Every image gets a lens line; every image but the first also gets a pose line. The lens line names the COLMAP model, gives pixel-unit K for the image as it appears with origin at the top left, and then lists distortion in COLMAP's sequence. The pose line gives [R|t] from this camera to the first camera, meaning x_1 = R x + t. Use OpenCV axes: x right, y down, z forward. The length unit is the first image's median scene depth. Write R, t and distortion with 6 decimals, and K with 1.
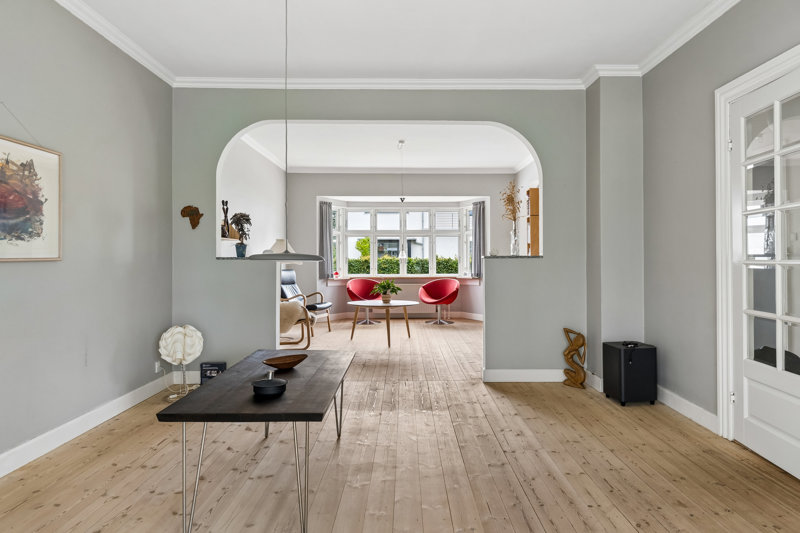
lens RADIAL K [[561.3, 0, 400.0], [0, 561.3, 266.5], [0, 0, 1]] dist [-0.000518, -0.000130]
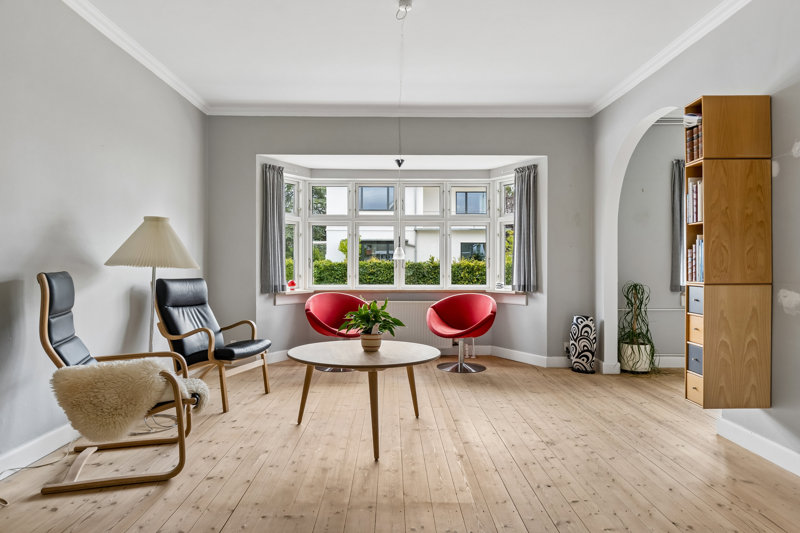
lens RADIAL K [[530.5, 0, 400.0], [0, 530.5, 266.5], [0, 0, 1]] dist [0.002038, 0.000523]
pose [[0.999728, 0.004006, 0.022986, -0.007938], [-0.003821, 0.999960, -0.008086, -0.002577], [-0.023018, 0.007996, 0.999703, 0.425832]]
